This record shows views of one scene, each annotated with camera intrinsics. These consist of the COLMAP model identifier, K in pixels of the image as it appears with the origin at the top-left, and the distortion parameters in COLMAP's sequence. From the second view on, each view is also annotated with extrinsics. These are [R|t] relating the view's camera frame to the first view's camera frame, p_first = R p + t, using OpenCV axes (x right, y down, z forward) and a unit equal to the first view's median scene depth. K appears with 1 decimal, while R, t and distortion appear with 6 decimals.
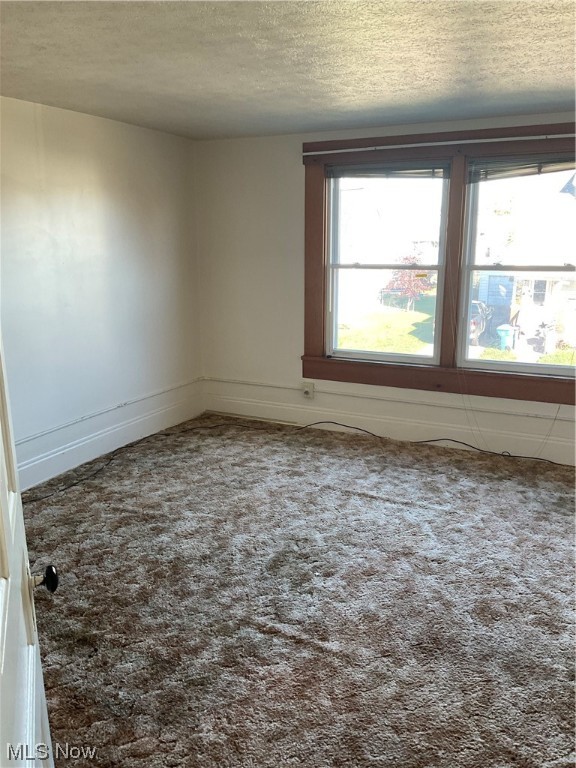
lens RADIAL K [[643.8, 0, 283.7], [0, 643.8, 385.1], [0, 0, 1]] dist [0.069003, -0.112087]
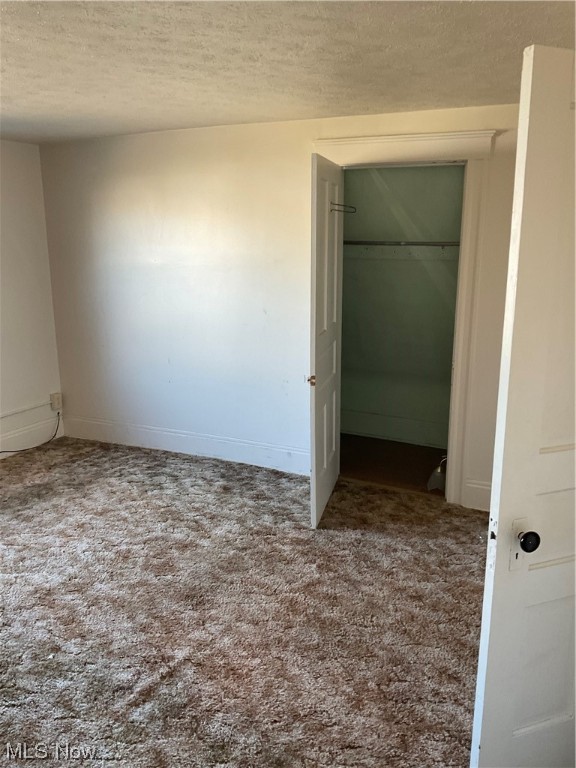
lens RADIAL K [[643.8, 0, 283.7], [0, 643.8, 385.1], [0, 0, 1]] dist [0.069003, -0.112087]
pose [[0.005382, -0.227591, 0.973742, -0.778589], [0.238731, 0.945892, 0.219762, -0.179555], [-0.971071, 0.231280, 0.059424, 0.632967]]
